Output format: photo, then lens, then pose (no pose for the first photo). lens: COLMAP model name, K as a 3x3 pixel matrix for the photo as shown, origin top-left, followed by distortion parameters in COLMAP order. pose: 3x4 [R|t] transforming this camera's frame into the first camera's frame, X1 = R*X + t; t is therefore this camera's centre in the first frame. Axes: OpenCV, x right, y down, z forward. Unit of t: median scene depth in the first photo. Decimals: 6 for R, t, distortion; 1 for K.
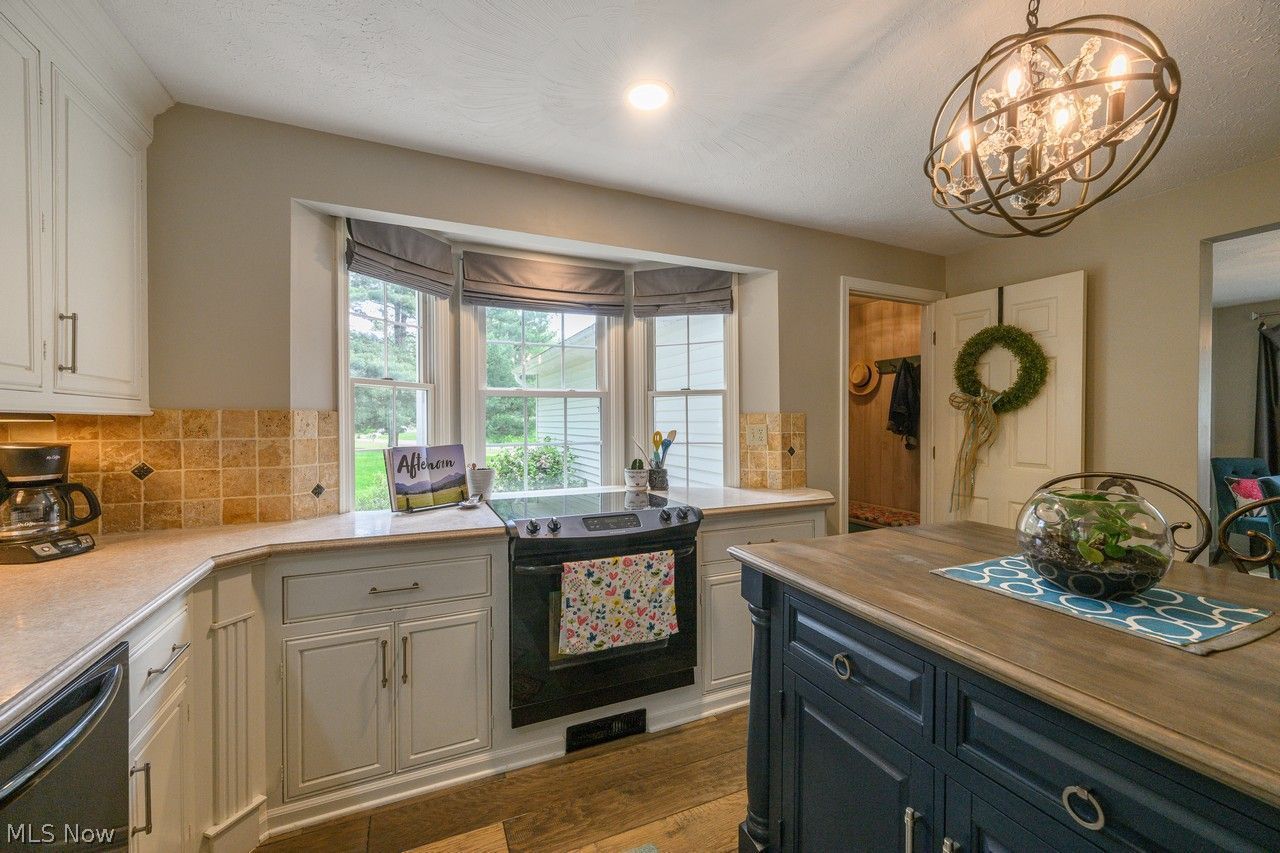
lens RADIAL K [[503.2, 0, 636.1], [0, 503.2, 423.7], [0, 0, 1]] dist [-0.000012, -0.000365]
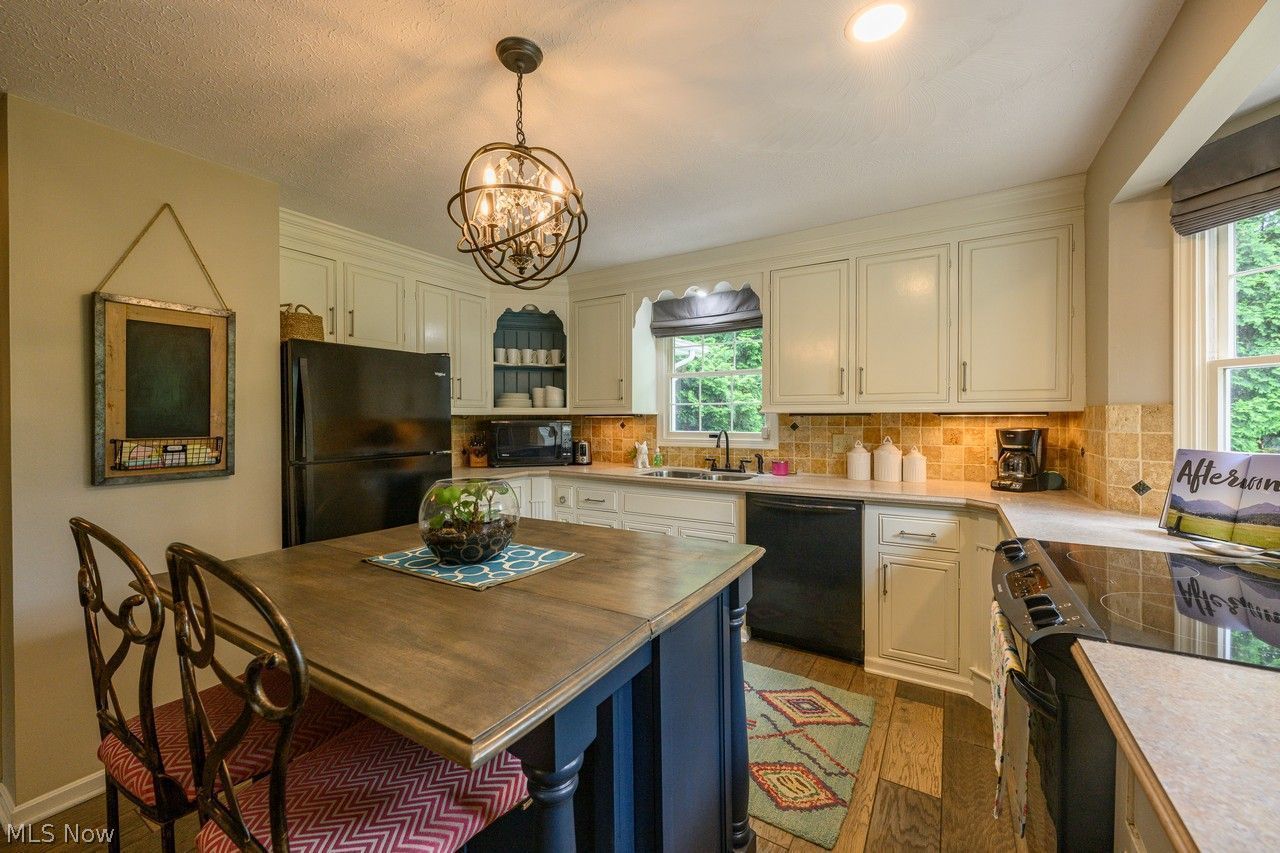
lens RADIAL K [[503.2, 0, 635.2], [0, 503.2, 421.2], [0, 0, 1]] dist [-0.000012, -0.000365]
pose [[-0.826033, 0.007935, -0.563566, 0.650088], [0.000676, 0.999914, 0.013089, -0.006310], [0.563621, 0.010431, -0.825967, 1.158023]]
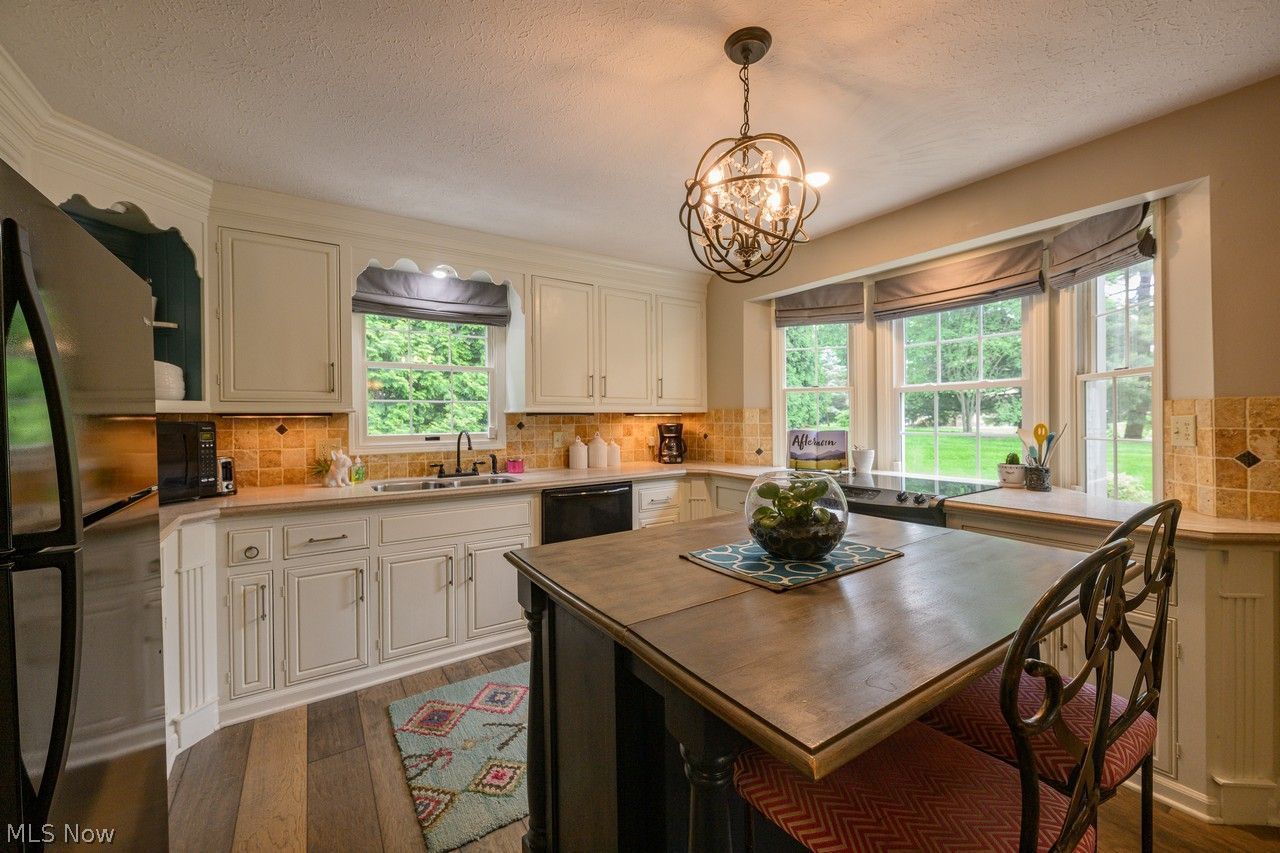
lens RADIAL K [[503.2, 0, 637.0], [0, 503.2, 420.2], [0, 0, 1]] dist [-0.000012, -0.000365]
pose [[0.166071, 0.006287, -0.986094, 1.043371], [0.001407, 0.999977, 0.006613, 0.003641], [0.986113, -0.002486, 0.166059, 0.229255]]
